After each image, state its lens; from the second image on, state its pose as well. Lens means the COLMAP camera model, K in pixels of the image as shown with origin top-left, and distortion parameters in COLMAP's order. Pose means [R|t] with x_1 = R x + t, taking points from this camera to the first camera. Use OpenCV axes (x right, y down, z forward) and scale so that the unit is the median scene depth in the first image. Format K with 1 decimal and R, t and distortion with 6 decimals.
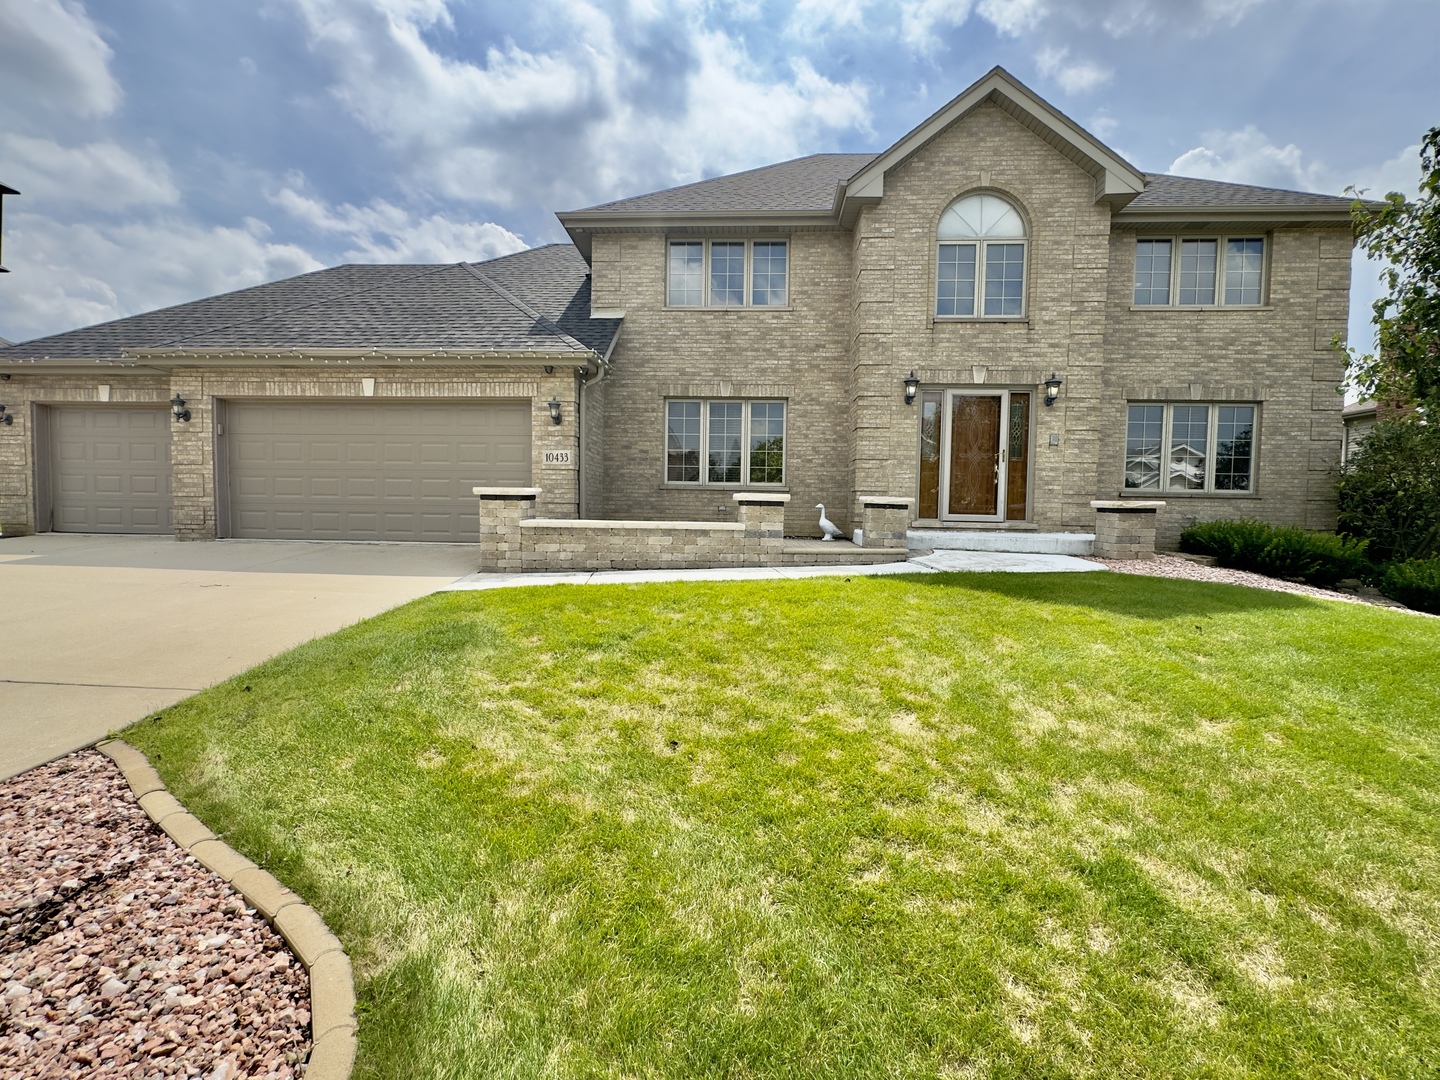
lens RADIAL K [[644.4, 0, 719.5], [0, 644.4, 539.0], [0, 0, 1]] dist [-0.000316, 0.001003]
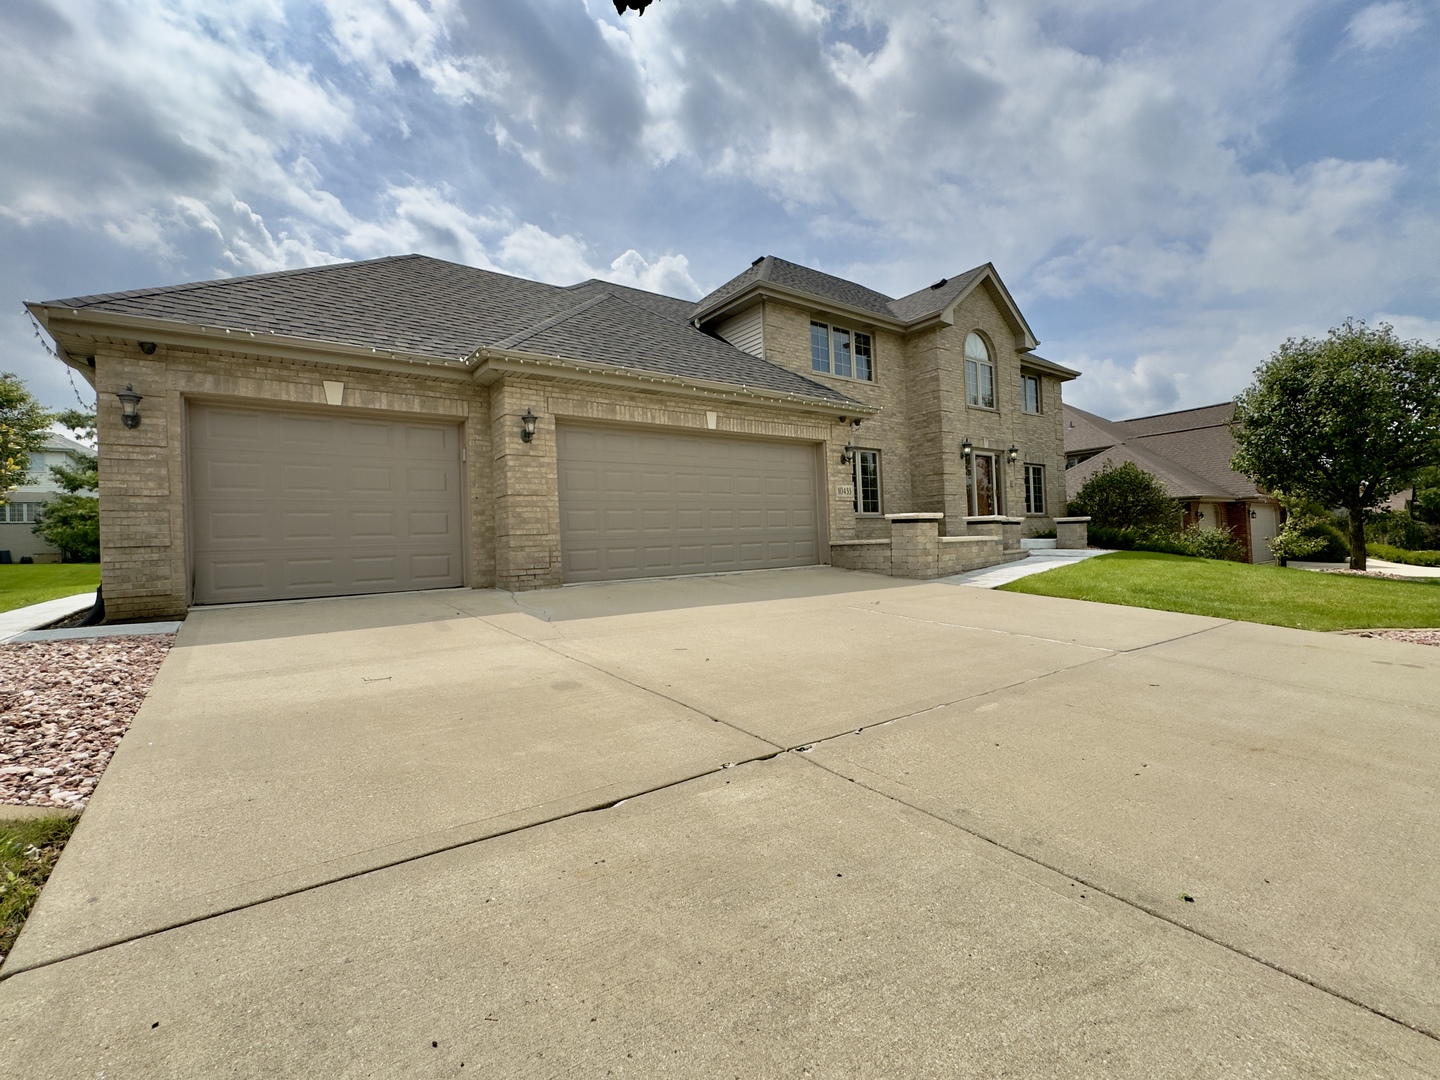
lens RADIAL K [[644.4, 0, 717.5], [0, 644.4, 541.2], [0, 0, 1]] dist [-0.000316, 0.001003]
pose [[0.752327, -0.041785, 0.657463, -1.182041], [0.079786, 0.996419, -0.027971, -0.016539], [-0.653941, 0.073500, 0.752967, 0.238436]]
